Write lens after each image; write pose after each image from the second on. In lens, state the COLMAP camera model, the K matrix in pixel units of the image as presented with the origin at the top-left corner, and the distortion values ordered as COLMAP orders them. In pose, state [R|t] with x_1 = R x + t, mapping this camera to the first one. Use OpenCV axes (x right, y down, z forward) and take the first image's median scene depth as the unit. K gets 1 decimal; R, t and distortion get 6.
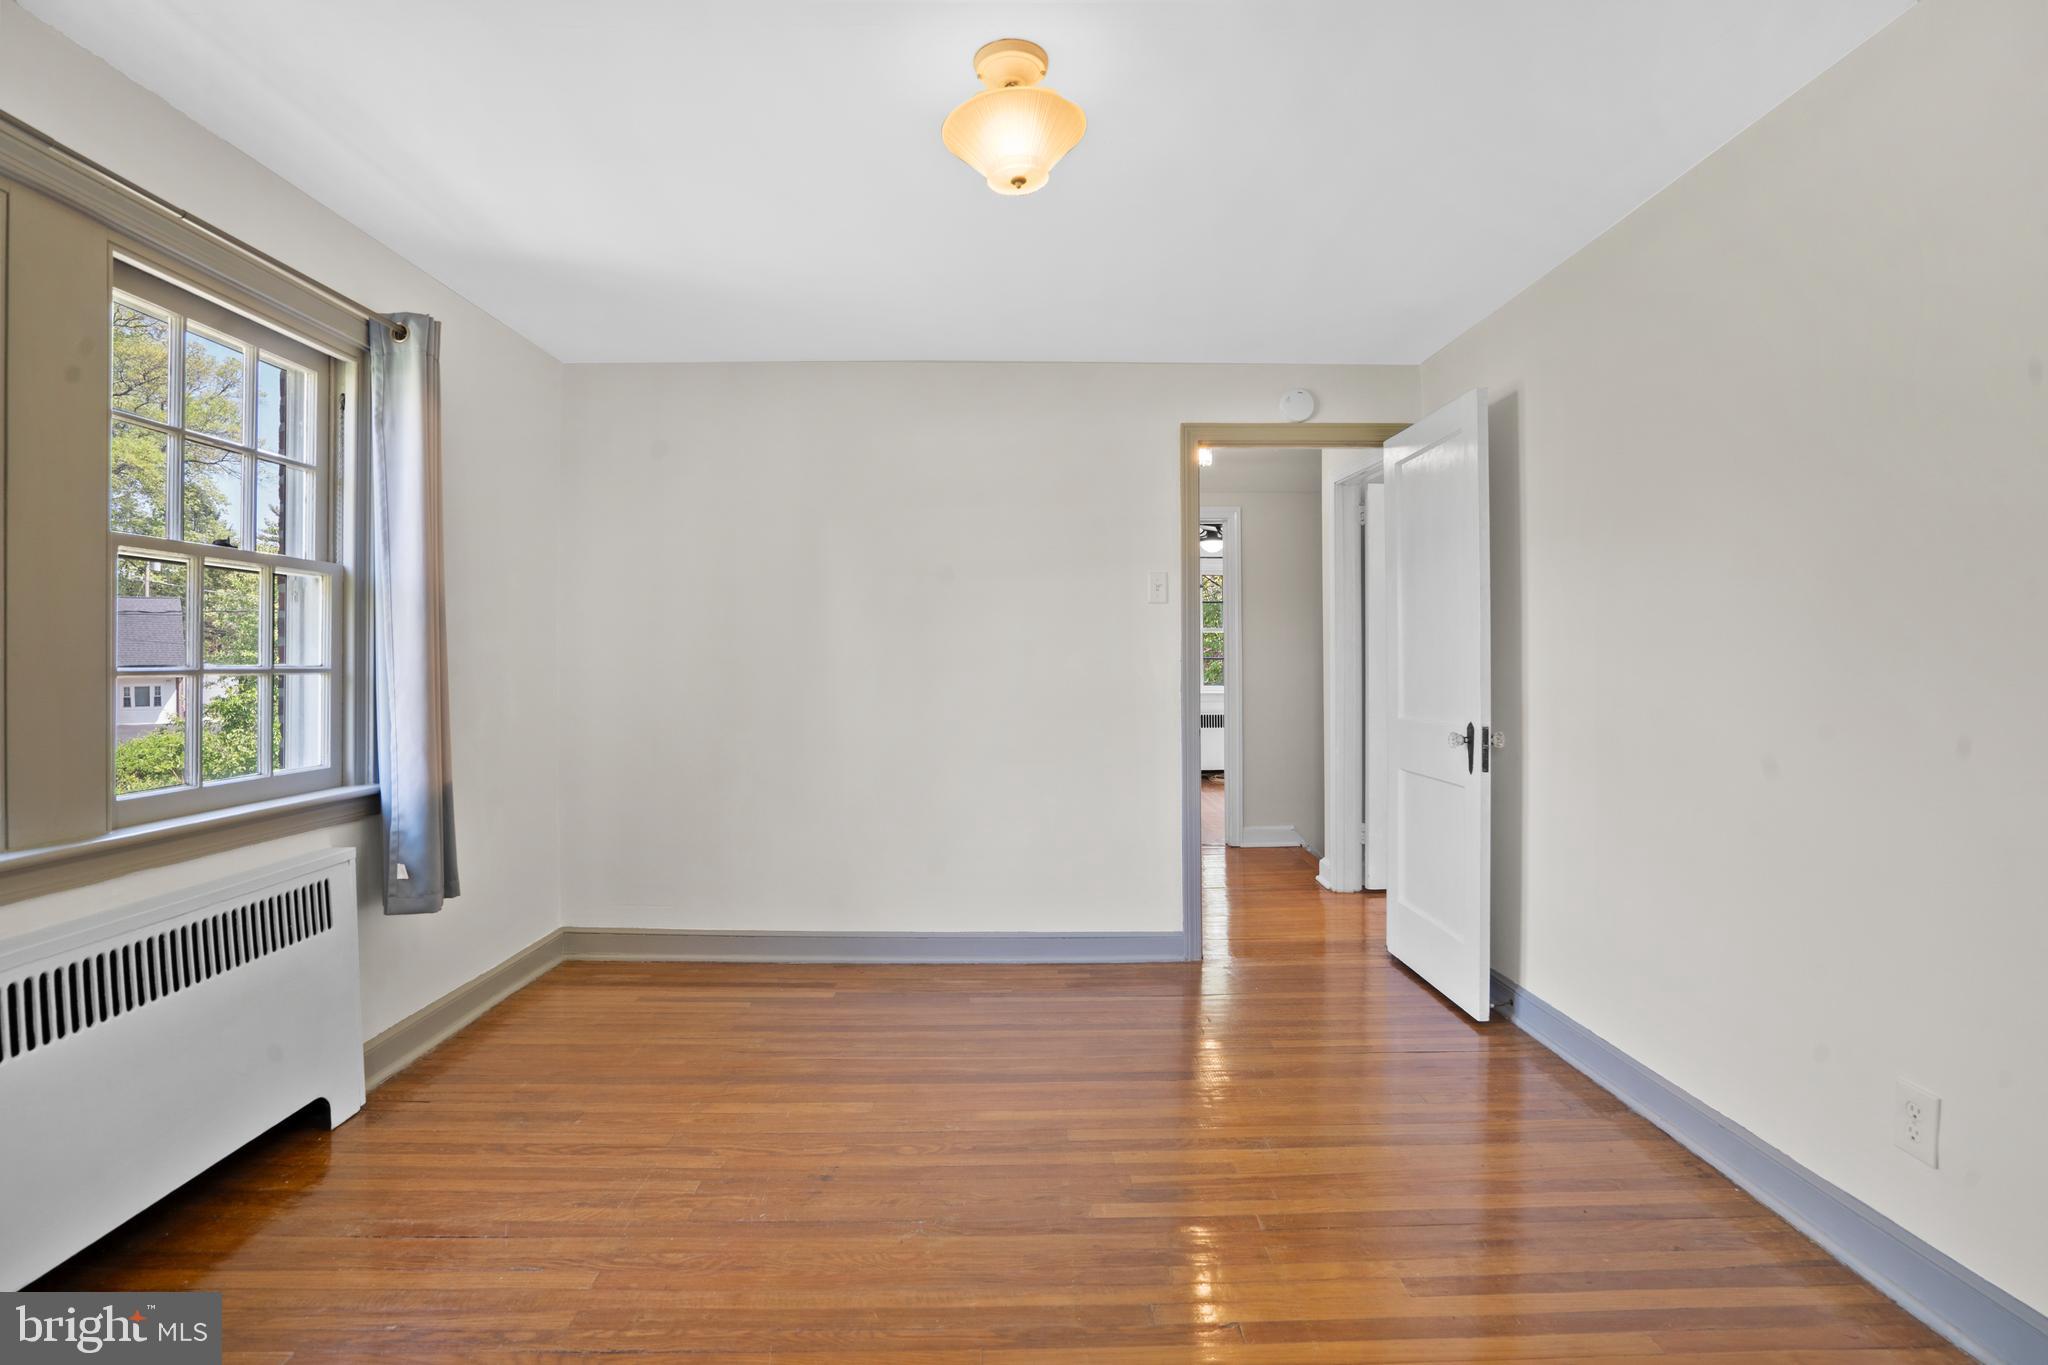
lens RADIAL K [[962.5, 0, 1020.8], [0, 962.5, 658.5], [0, 0, 1]] dist [-0.055378, 0.023889]
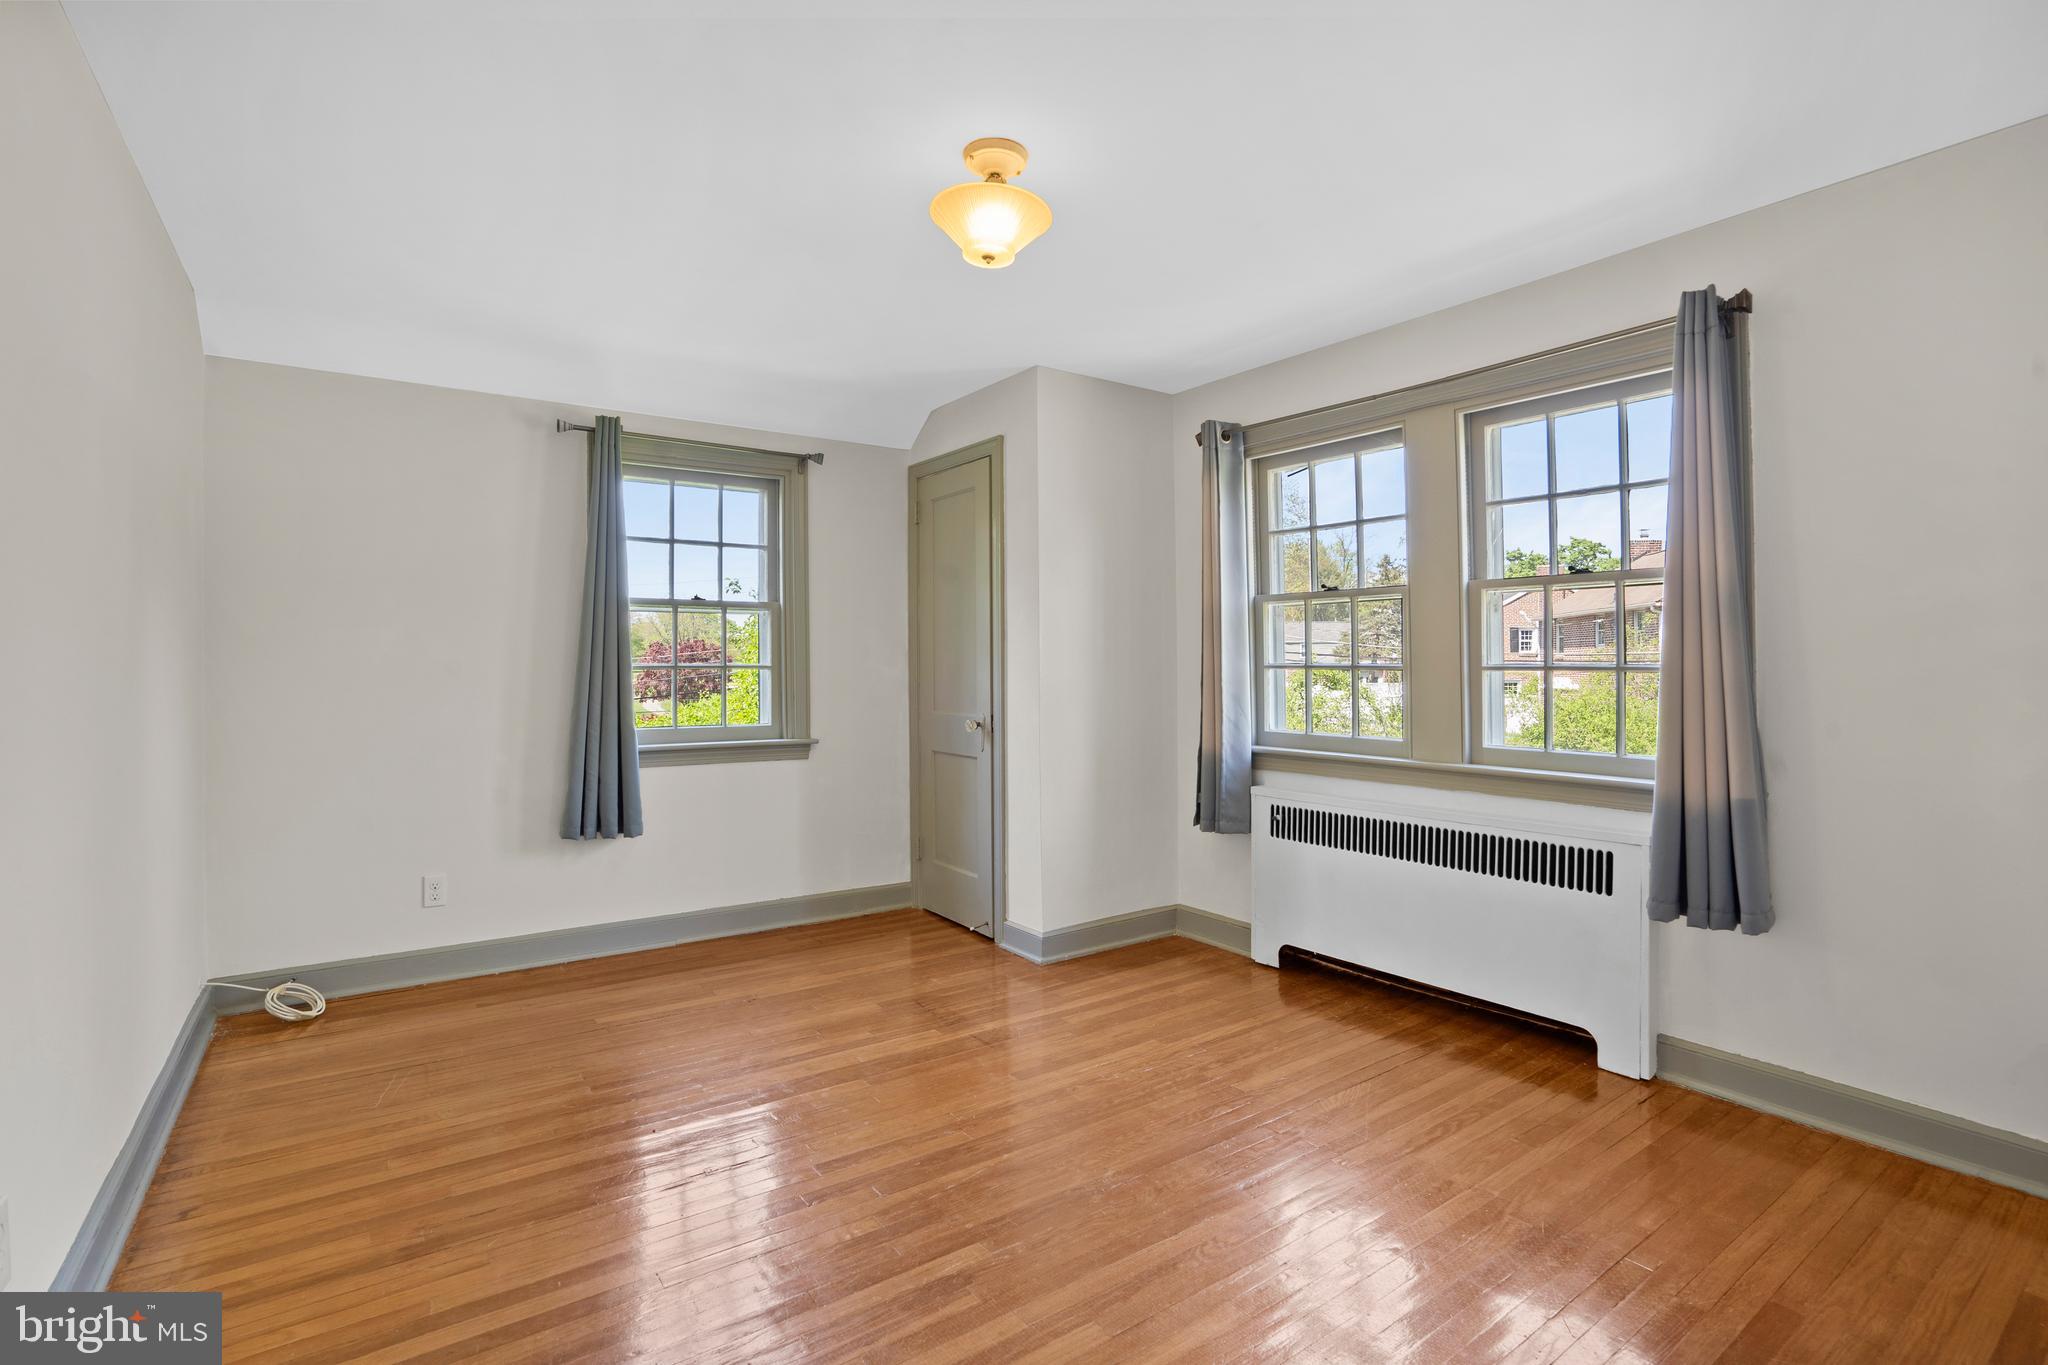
lens RADIAL K [[962.5, 0, 1020.8], [0, 962.5, 658.5], [0, 0, 1]] dist [-0.055378, 0.023889]
pose [[-0.825544, -0.002324, -0.564332, 0.516501], [0.002777, 0.999963, -0.008181, 0.009898], [0.564330, -0.008321, -0.825507, 1.611726]]
